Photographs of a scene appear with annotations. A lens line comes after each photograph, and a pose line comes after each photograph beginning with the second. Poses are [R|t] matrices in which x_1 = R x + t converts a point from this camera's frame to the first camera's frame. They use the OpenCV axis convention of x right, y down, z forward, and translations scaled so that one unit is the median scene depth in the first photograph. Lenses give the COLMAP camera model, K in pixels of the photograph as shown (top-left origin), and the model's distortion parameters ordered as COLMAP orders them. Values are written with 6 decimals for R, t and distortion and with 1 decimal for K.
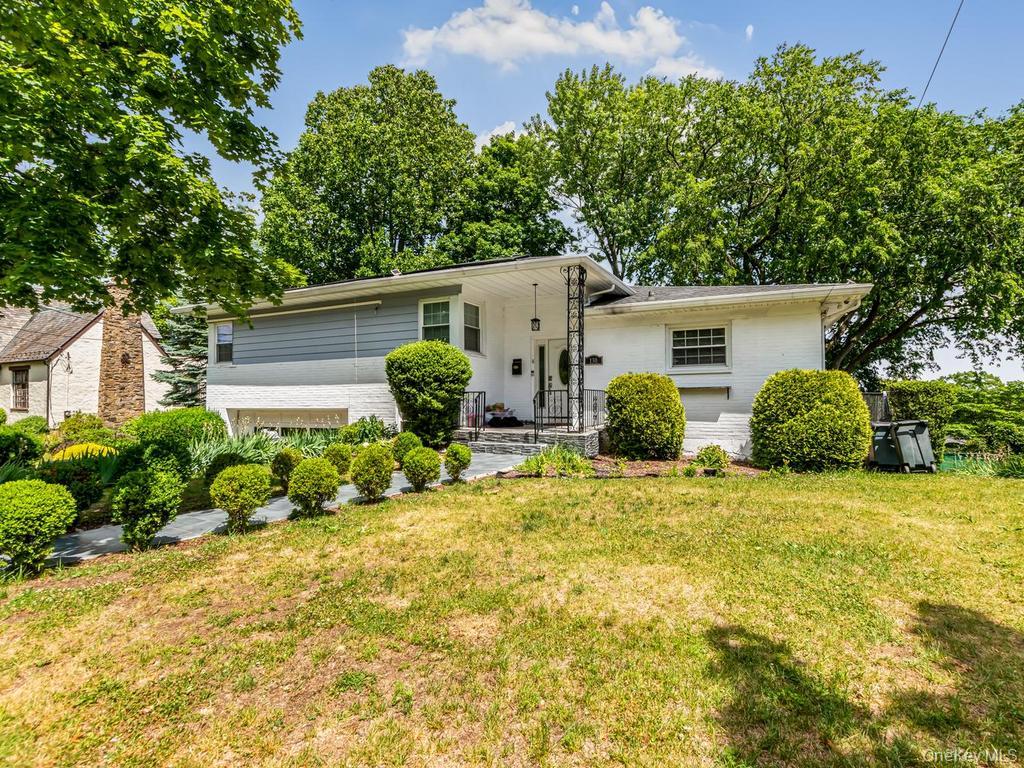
lens RADIAL K [[462.5, 0, 520.9], [0, 462.5, 386.9], [0, 0, 1]] dist [0.000637, -0.000187]
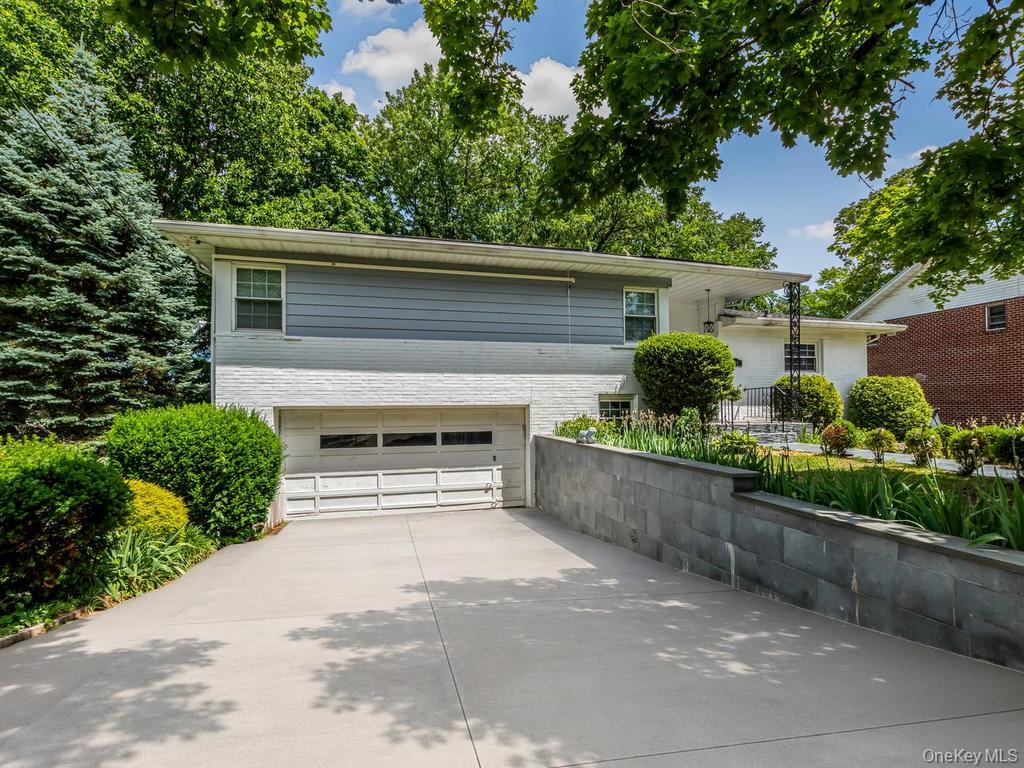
lens RADIAL K [[462.5, 0, 520.9], [0, 462.5, 386.9], [0, 0, 1]] dist [0.000637, -0.000187]
pose [[0.782497, 0.024825, 0.622160, -0.908698], [-0.018683, 0.999691, -0.016390, 0.029936], [-0.622374, 0.001201, 0.782719, 0.390340]]
